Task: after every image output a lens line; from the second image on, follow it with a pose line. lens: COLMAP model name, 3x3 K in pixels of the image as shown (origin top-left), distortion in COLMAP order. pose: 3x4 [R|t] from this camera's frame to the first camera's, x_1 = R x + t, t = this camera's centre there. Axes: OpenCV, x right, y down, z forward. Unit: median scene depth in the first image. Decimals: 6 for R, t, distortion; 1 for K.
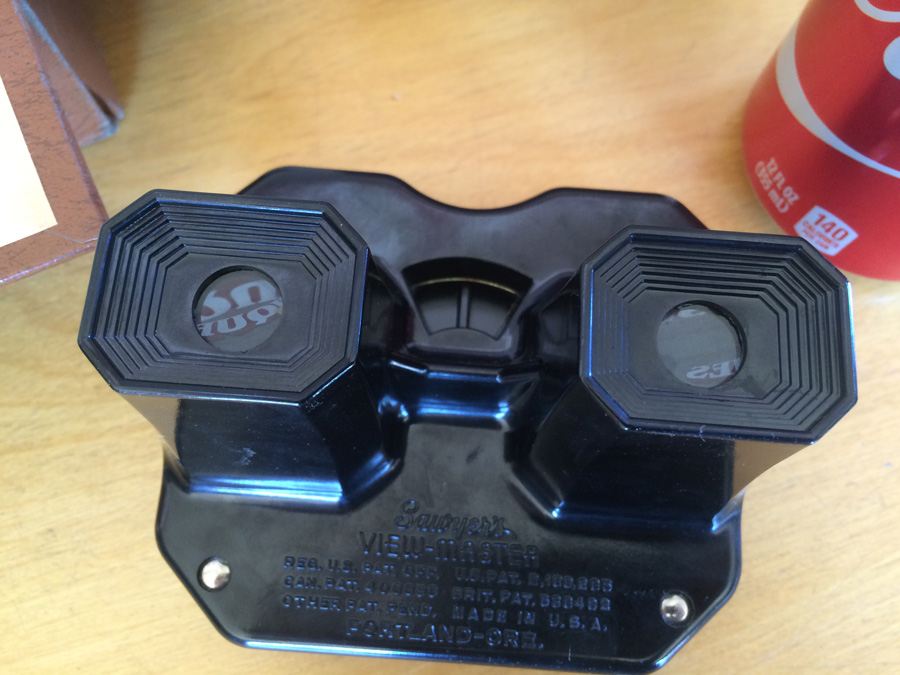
lens RADIAL K [[750.2, 0, 450.0], [0, 750.2, 337.5], [0, 0, 1]] dist [0.004022, -0.002388]
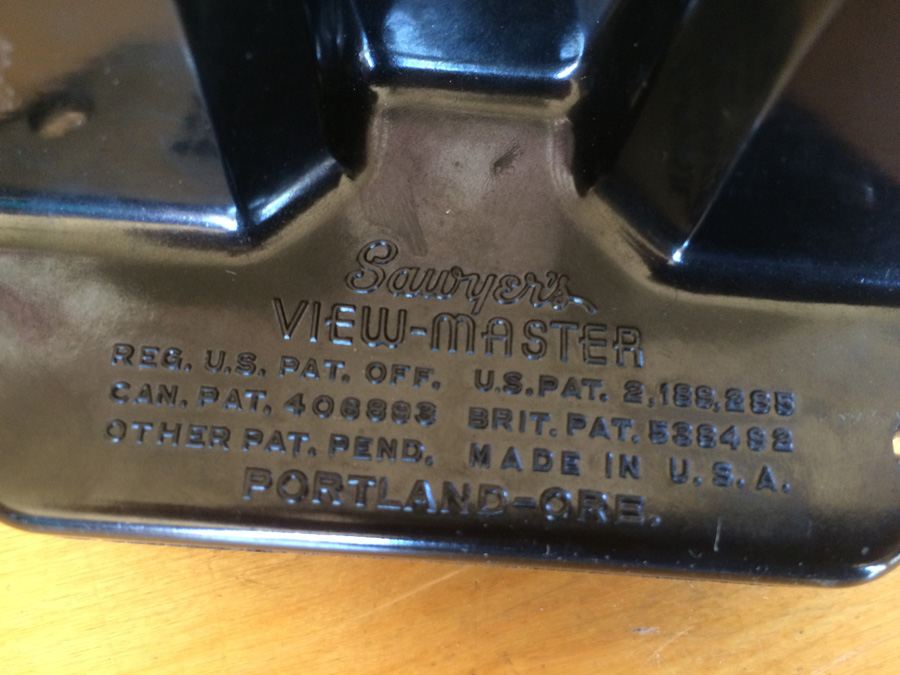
lens RADIAL K [[857.6, 0, 450.0], [0, 857.6, 337.5], [0, 0, 1]] dist [-0.008053, -0.005620]
pose [[0.999843, -0.002690, 0.017504, -0.016456], [0.002139, 0.999504, 0.031416, 0.264473], [-0.017579, -0.031374, 0.999353, 0.445142]]
